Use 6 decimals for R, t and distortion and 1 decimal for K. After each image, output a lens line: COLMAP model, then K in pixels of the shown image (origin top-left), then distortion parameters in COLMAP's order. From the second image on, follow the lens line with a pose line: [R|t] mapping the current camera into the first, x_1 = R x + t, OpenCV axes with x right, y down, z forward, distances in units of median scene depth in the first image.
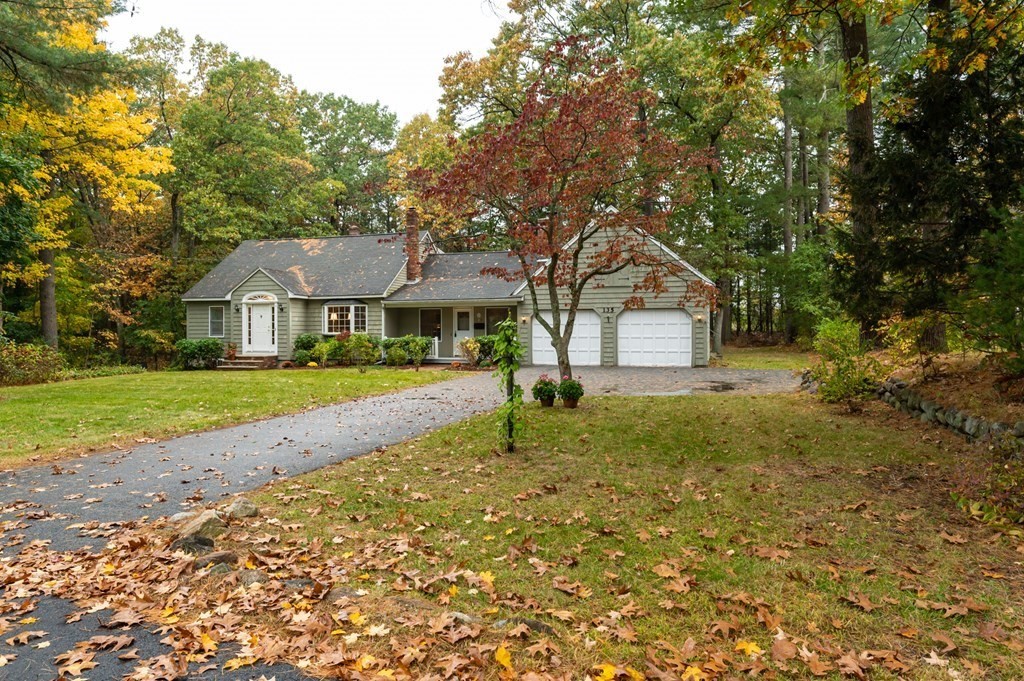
lens RADIAL K [[592.4, 0, 515.3], [0, 592.4, 347.4], [0, 0, 1]] dist [-0.003525, -0.000178]
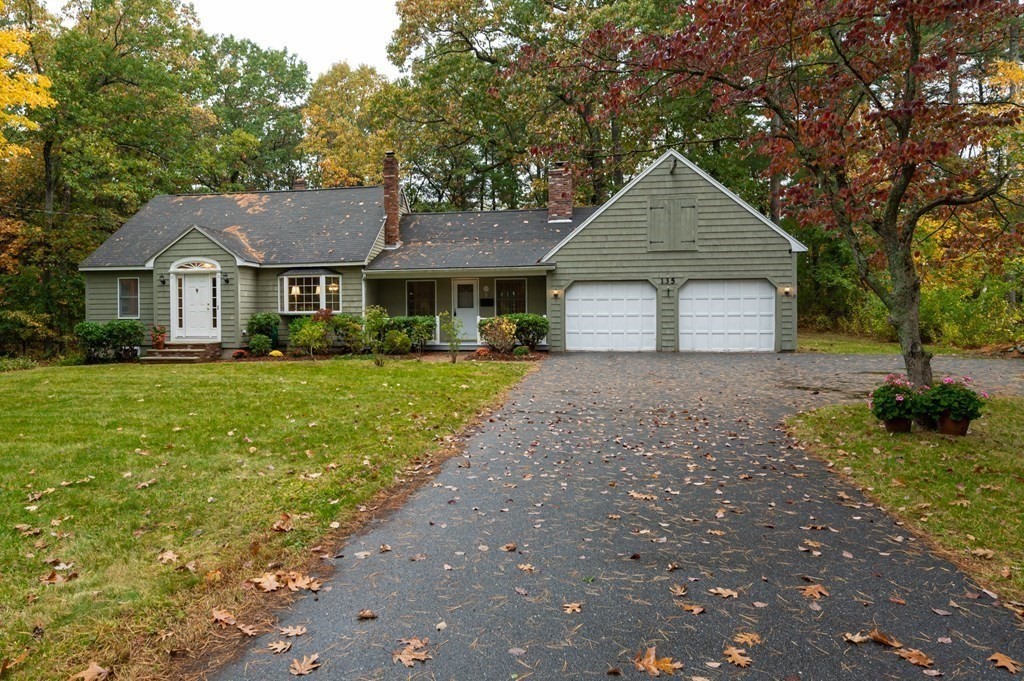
lens RADIAL K [[652.9, 0, 508.7], [0, 652.9, 333.2], [0, 0, 1]] dist [-0.003072, -0.000806]
pose [[0.994397, -0.007491, 0.105442, -0.121684], [0.006963, 0.999961, 0.005373, 0.000312], [-0.105478, -0.004608, 0.994411, 0.131990]]
